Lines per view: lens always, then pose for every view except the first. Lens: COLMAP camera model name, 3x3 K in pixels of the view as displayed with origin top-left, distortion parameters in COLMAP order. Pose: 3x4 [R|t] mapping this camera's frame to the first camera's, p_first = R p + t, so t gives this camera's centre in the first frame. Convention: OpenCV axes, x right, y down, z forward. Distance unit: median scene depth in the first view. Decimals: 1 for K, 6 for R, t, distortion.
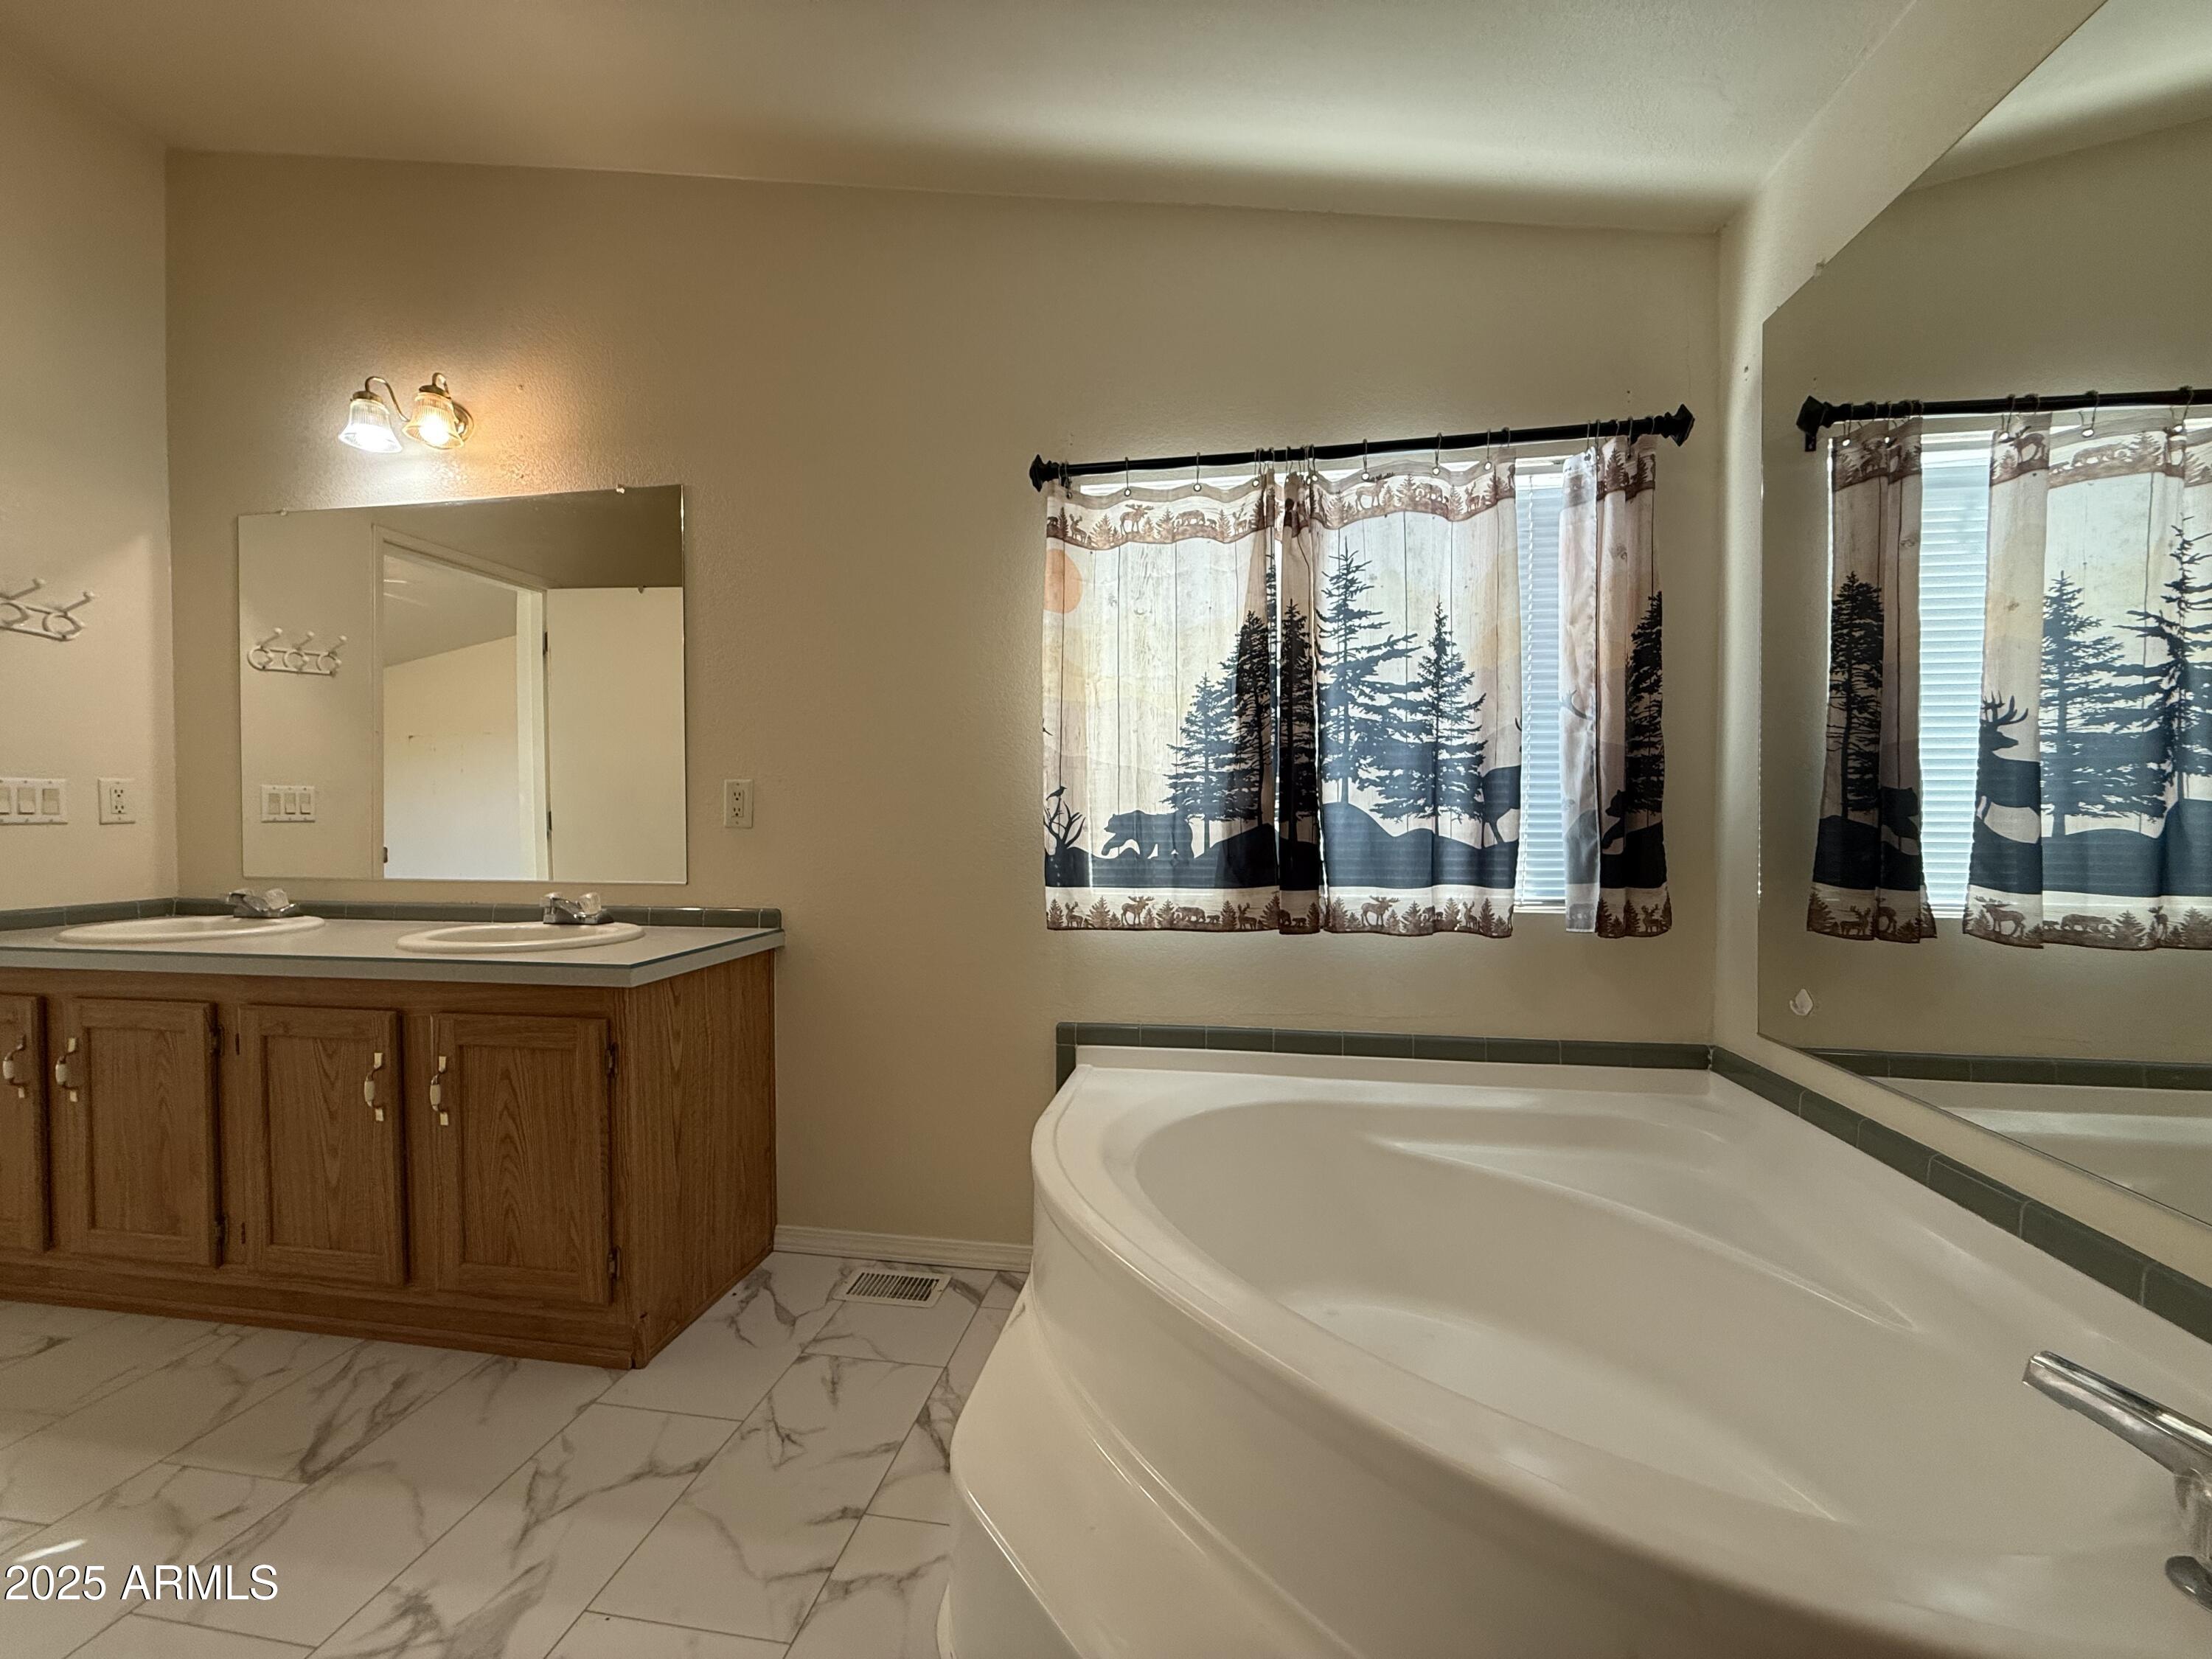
lens RADIAL K [[884.1, 0, 1098.3], [0, 884.1, 828.6], [0, 0, 1]] dist [0.000948, 0.000133]
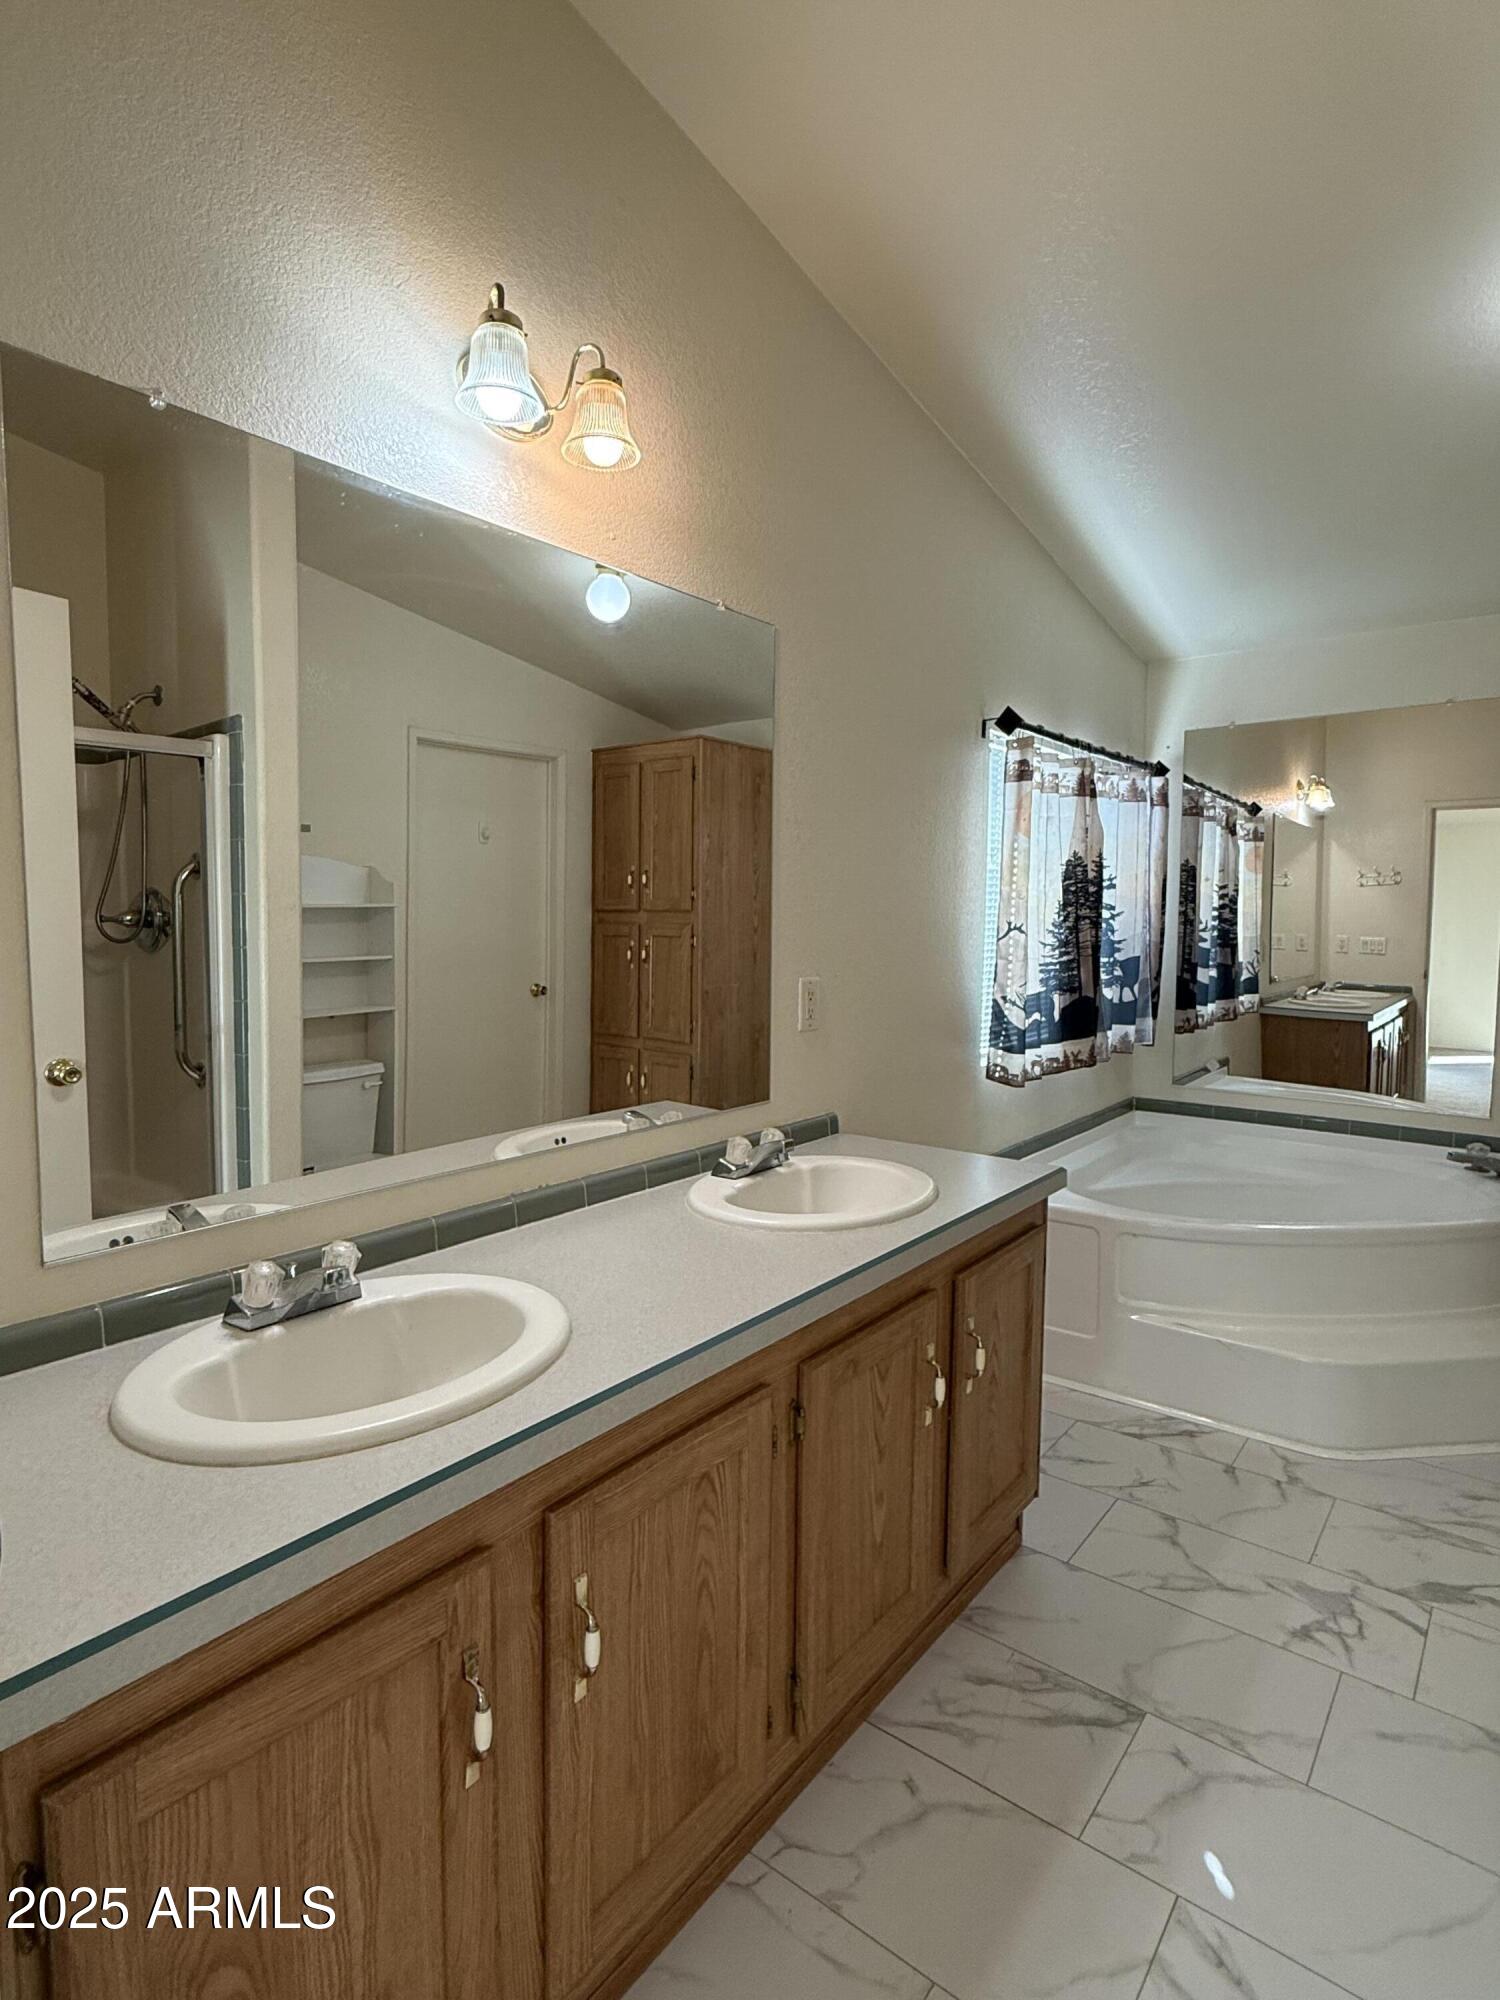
lens RADIAL K [[1026.4, 0, 750.0], [0, 1026.4, 1000.0], [0, 0, 1]] dist [0.001346, 0.000143]
pose [[0.485253, -0.066183, 0.871865, -1.593657], [0.013154, 0.997571, 0.068404, -0.123823], [-0.874275, -0.021725, 0.484945, 0.645445]]
